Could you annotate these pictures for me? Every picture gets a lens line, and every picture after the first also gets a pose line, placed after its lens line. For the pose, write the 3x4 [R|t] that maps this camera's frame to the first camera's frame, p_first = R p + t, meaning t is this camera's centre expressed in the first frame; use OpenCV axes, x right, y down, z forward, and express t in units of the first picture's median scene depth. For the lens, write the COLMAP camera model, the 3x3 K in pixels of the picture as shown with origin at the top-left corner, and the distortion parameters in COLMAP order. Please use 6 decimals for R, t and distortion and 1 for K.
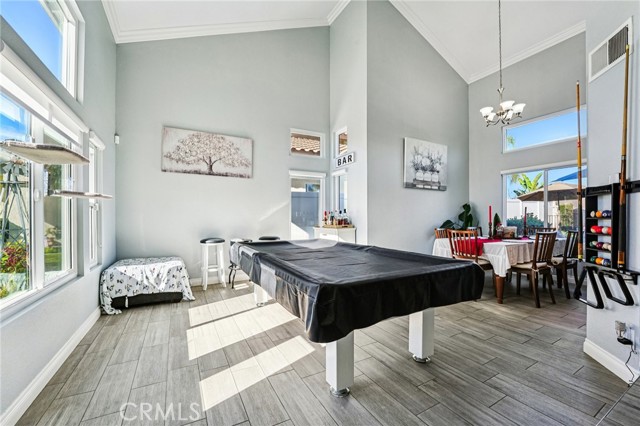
lens RADIAL K [[262.4, 0, 317.4], [0, 262.4, 215.9], [0, 0, 1]] dist [-0.019704, 0.001608]
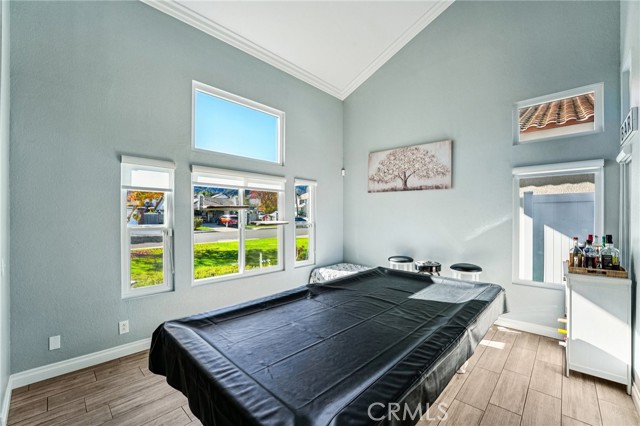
lens RADIAL K [[262.4, 0, 320.1], [0, 262.4, 215.8], [0, 0, 1]] dist [-0.019704, 0.001608]
pose [[0.319901, 0.000512, -0.947451, 0.389525], [-0.005684, 0.999983, -0.001378, -0.058995], [0.947434, 0.005826, 0.319898, 0.381459]]
